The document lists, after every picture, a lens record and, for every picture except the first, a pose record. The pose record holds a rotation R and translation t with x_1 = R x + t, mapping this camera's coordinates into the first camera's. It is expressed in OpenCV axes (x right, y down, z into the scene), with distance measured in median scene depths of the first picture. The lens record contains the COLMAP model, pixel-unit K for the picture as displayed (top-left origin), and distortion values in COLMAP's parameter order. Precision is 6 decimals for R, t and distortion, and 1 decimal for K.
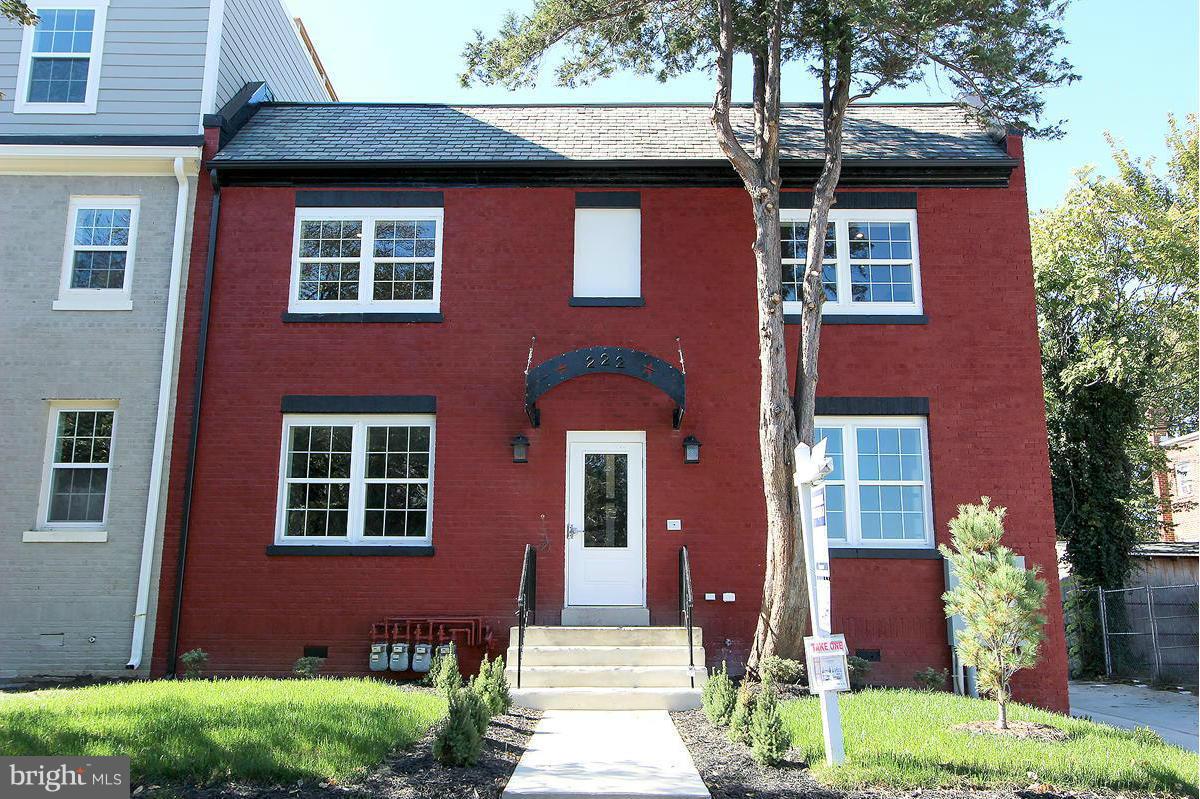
lens RADIAL K [[1088.5, 0, 600.1], [0, 1088.5, 422.6], [0, 0, 1]] dist [0.000926, 0.008441]
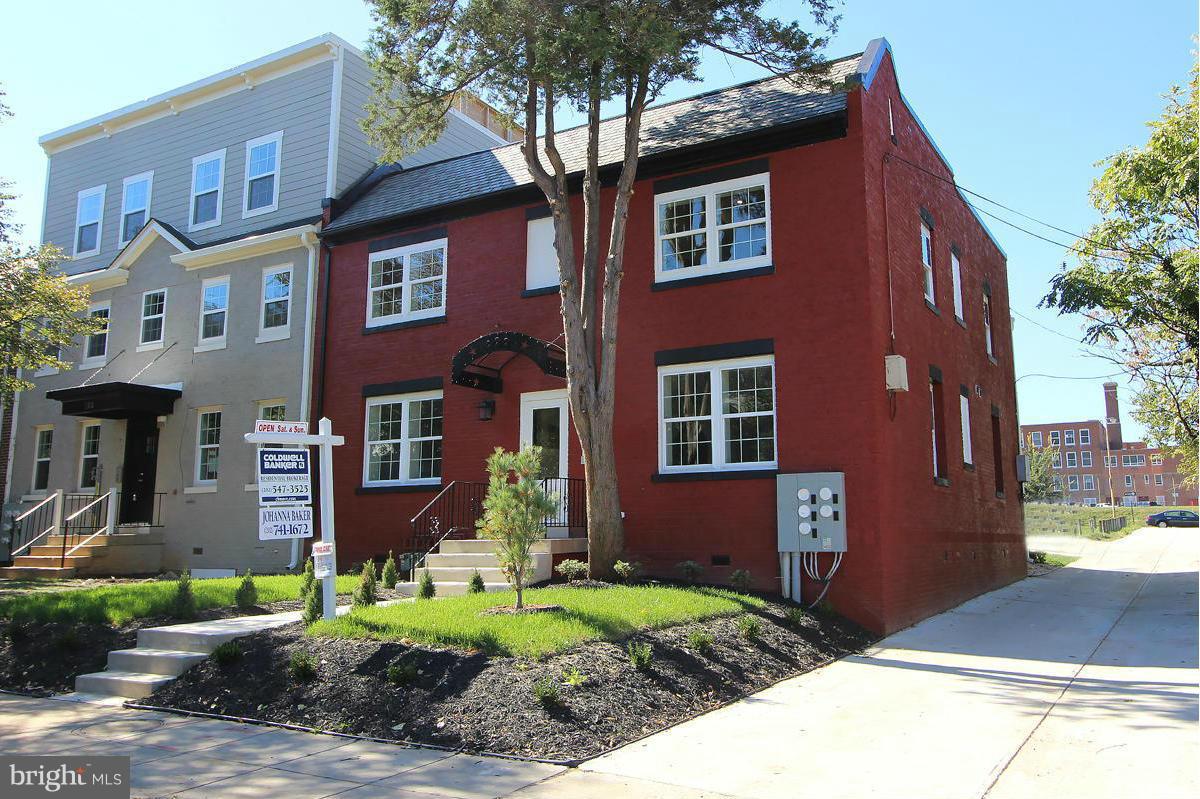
lens RADIAL K [[994.7, 0, 600.0], [0, 994.7, 399.5], [0, 0, 1]] dist [-0.002334, -0.001337]
pose [[0.862671, -0.082071, -0.499062, 0.629413], [0.105366, 0.994259, 0.018627, 0.002643], [0.494668, -0.068653, 0.866366, -0.005398]]
